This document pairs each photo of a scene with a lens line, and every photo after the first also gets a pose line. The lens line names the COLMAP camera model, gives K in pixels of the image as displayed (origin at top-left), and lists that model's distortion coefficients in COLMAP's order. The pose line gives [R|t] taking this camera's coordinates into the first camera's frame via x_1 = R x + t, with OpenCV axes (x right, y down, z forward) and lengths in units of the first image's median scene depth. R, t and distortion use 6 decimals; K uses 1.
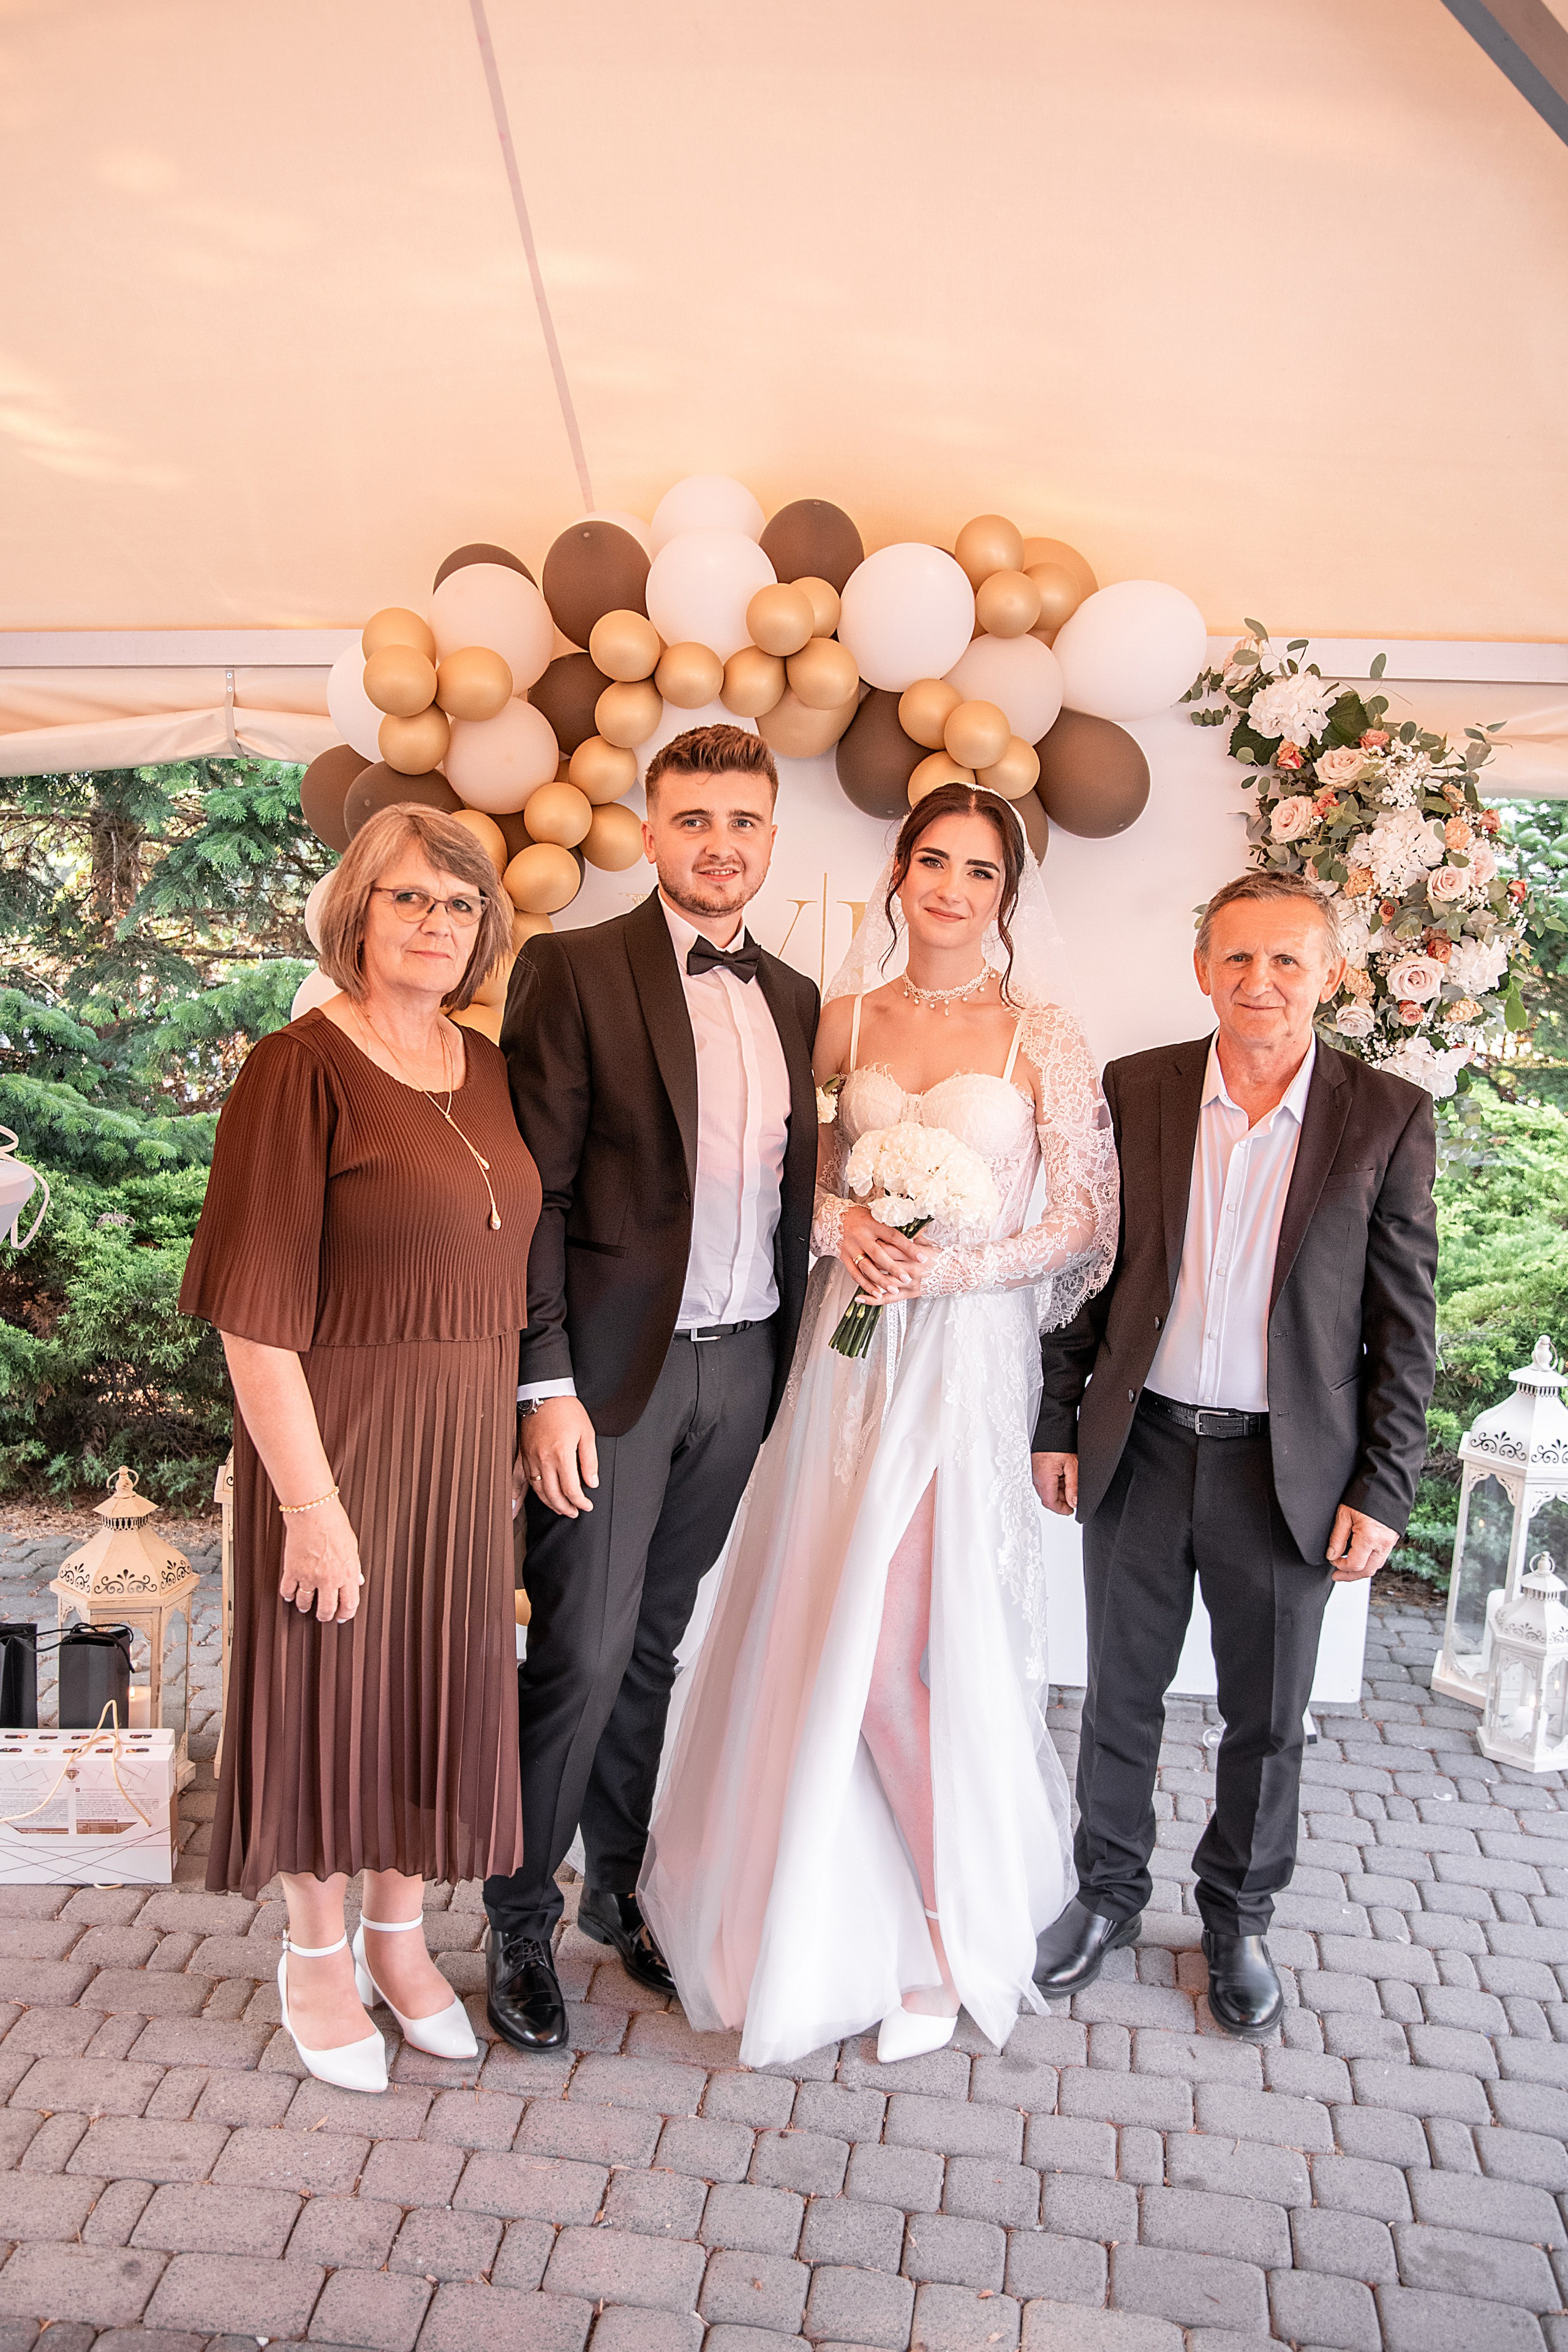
lens RADIAL K [[1911.0, 0, 714.0], [0, 1911.0, 1182.4], [0, 0, 1]] dist [-0.107995, 0.092236]
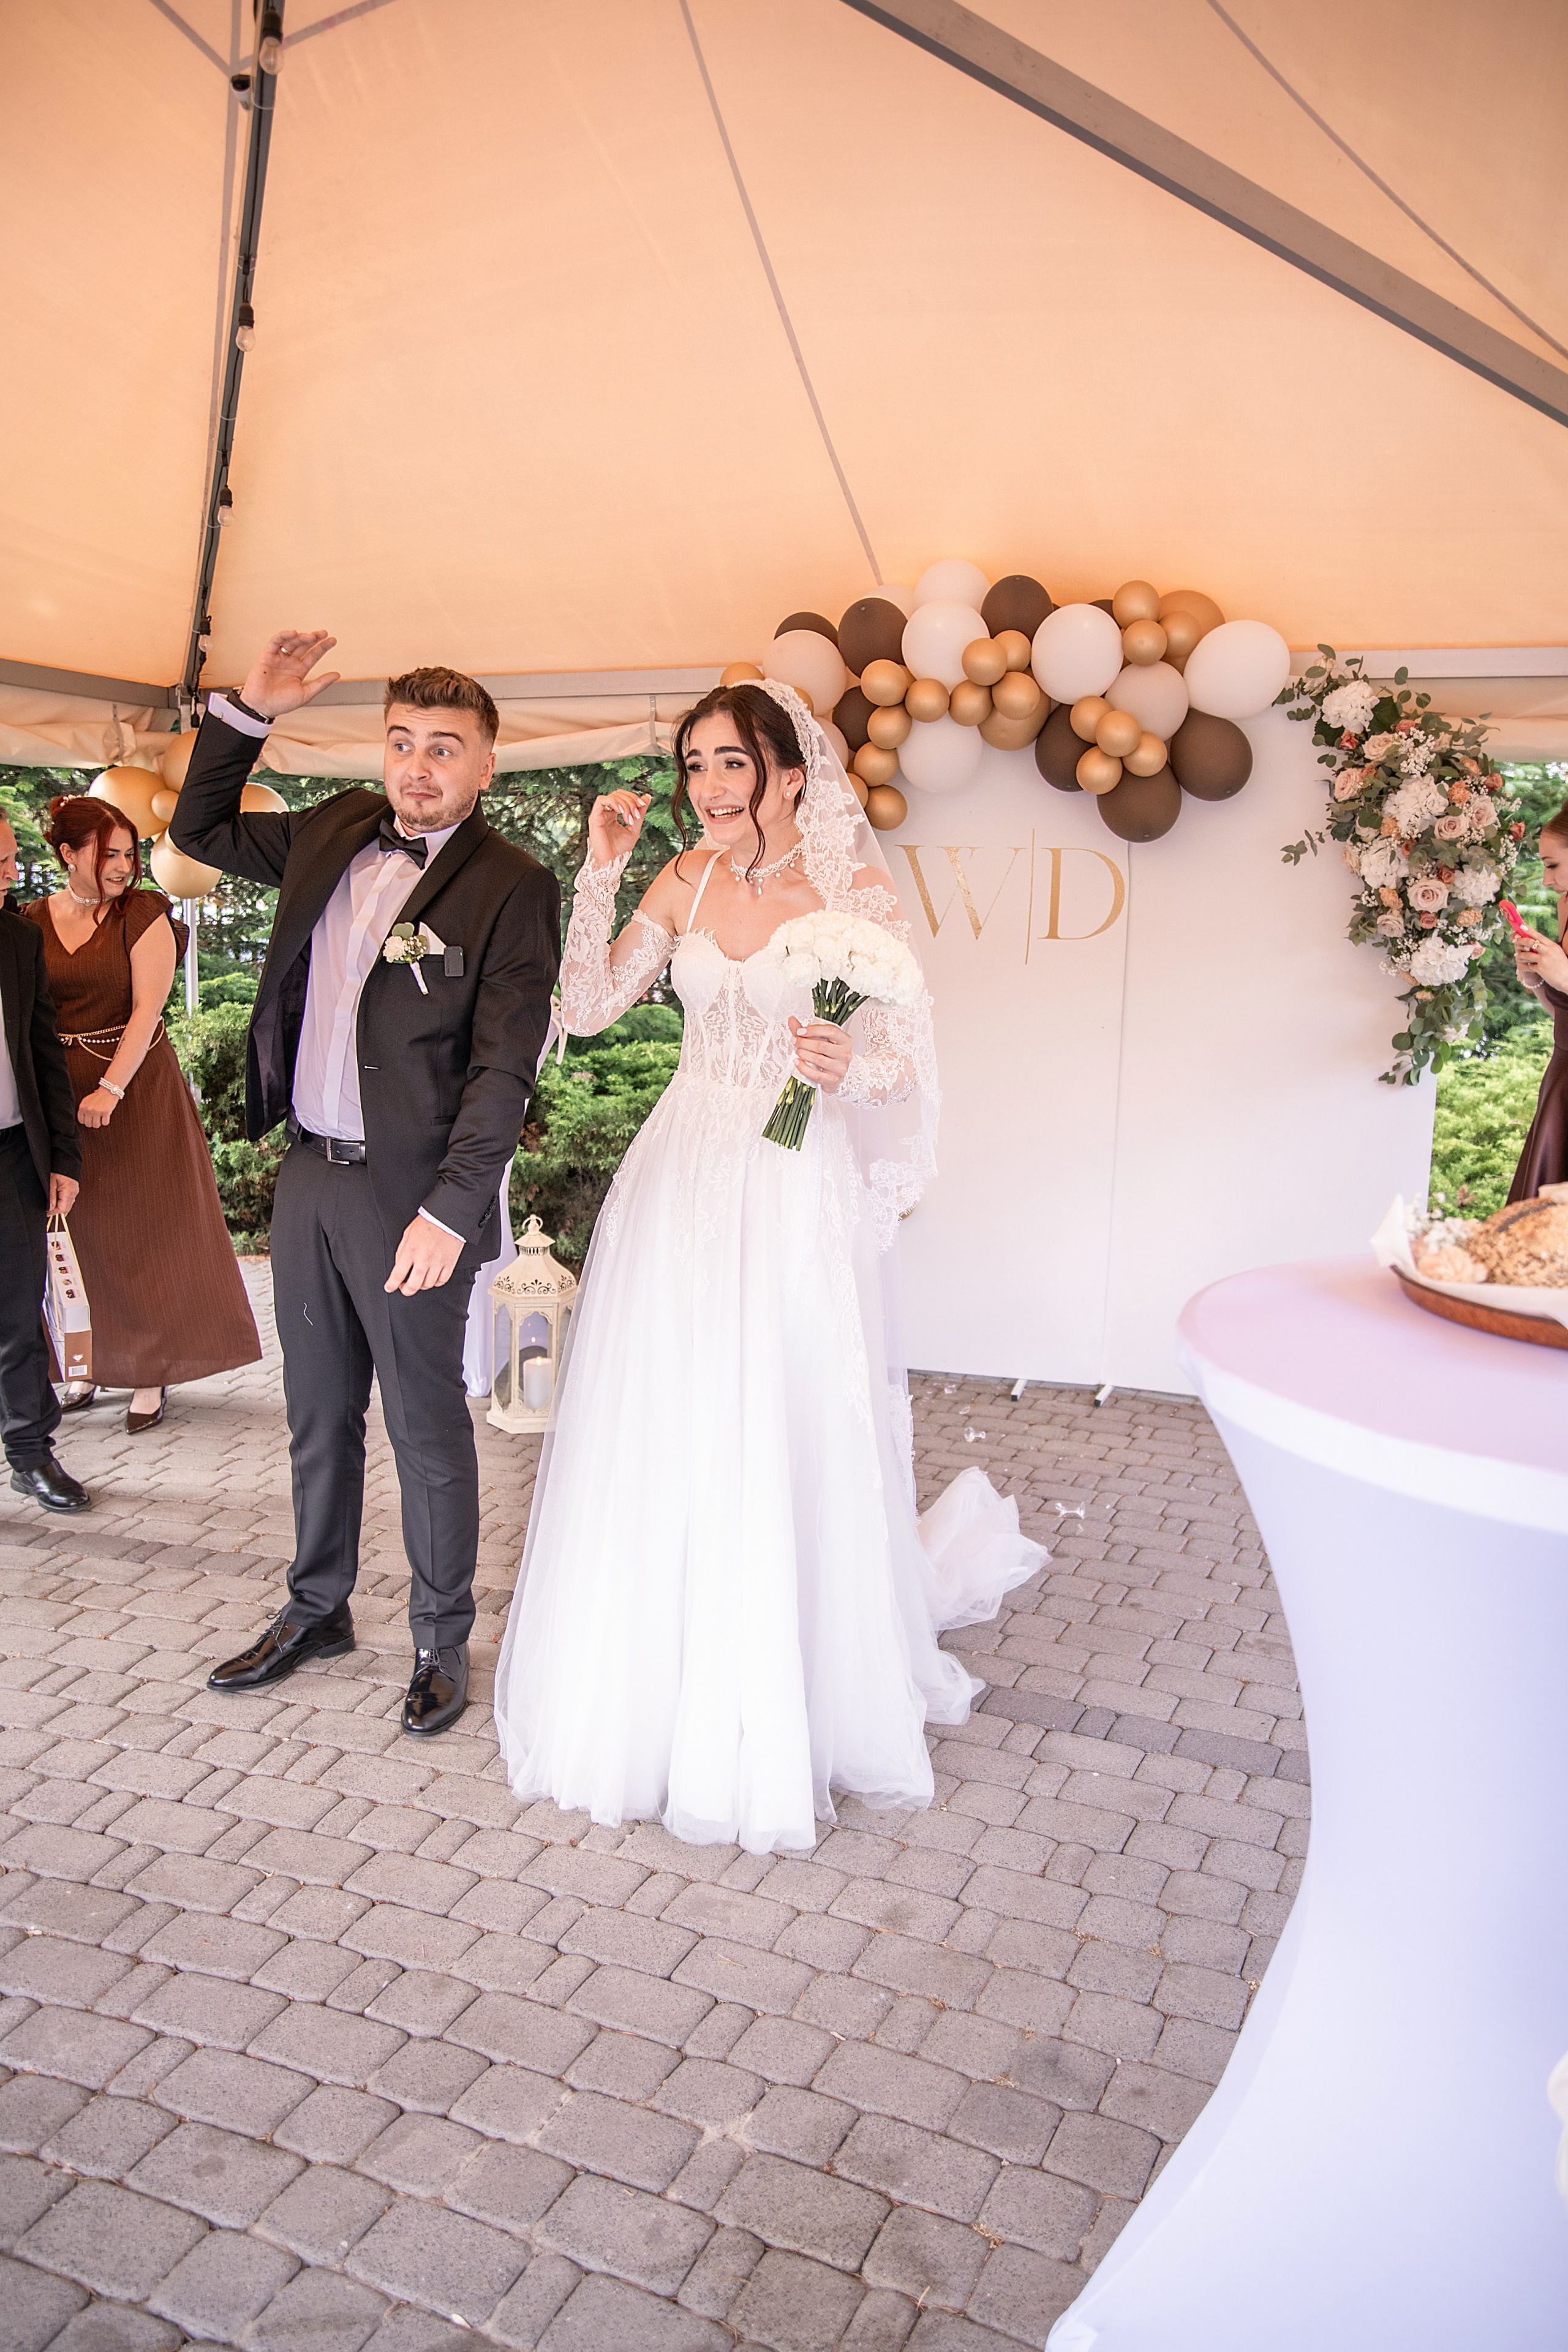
lens RADIAL K [[1771.8, 0, 758.9], [0, 1771.8, 1183.9], [0, 0, 1]] dist [-0.067506, 0.000165]
pose [[0.971773, 0.024741, -0.234617, 0.191736], [-0.015042, 0.998960, 0.043041, 0.059634], [0.235438, -0.038298, 0.971135, -0.407806]]
